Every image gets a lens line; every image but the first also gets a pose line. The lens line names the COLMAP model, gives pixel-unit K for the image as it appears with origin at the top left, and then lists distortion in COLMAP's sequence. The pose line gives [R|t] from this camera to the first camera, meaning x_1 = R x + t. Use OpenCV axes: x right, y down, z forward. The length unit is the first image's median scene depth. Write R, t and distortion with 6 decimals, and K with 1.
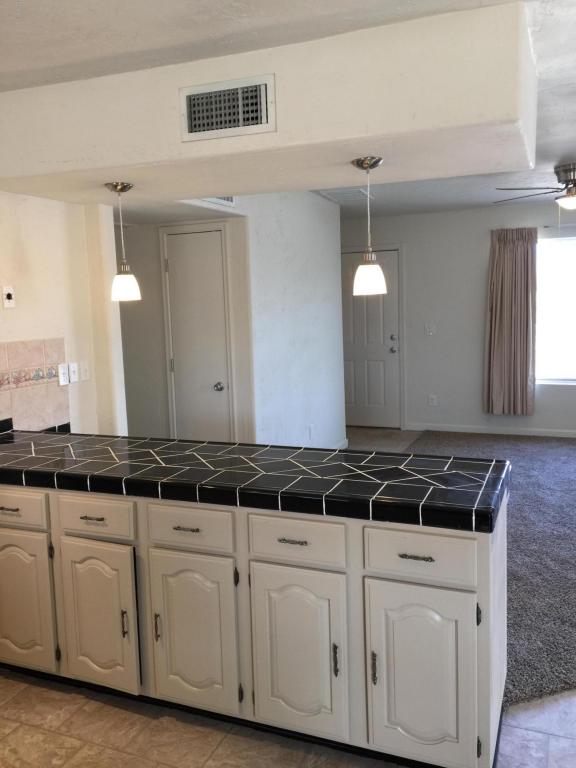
lens RADIAL K [[662.5, 0, 285.9], [0, 662.5, 371.0], [0, 0, 1]] dist [0.091199, -0.109932]
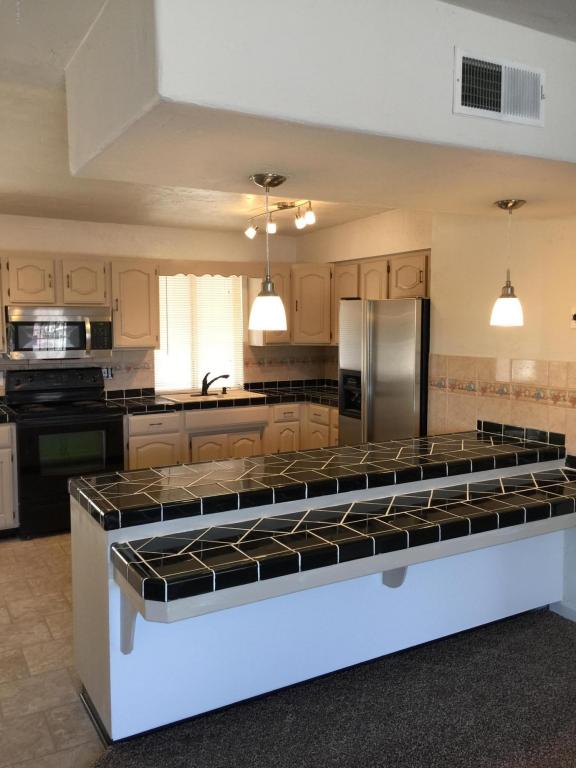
lens RADIAL K [[662.5, 0, 285.9], [0, 662.5, 371.0], [0, 0, 1]] dist [0.091199, -0.109932]
pose [[-0.611386, 0.095074, -0.785600, 0.876127], [-0.066064, 0.983159, 0.170396, -0.232558], [0.788570, 0.156078, -0.594808, 1.688004]]
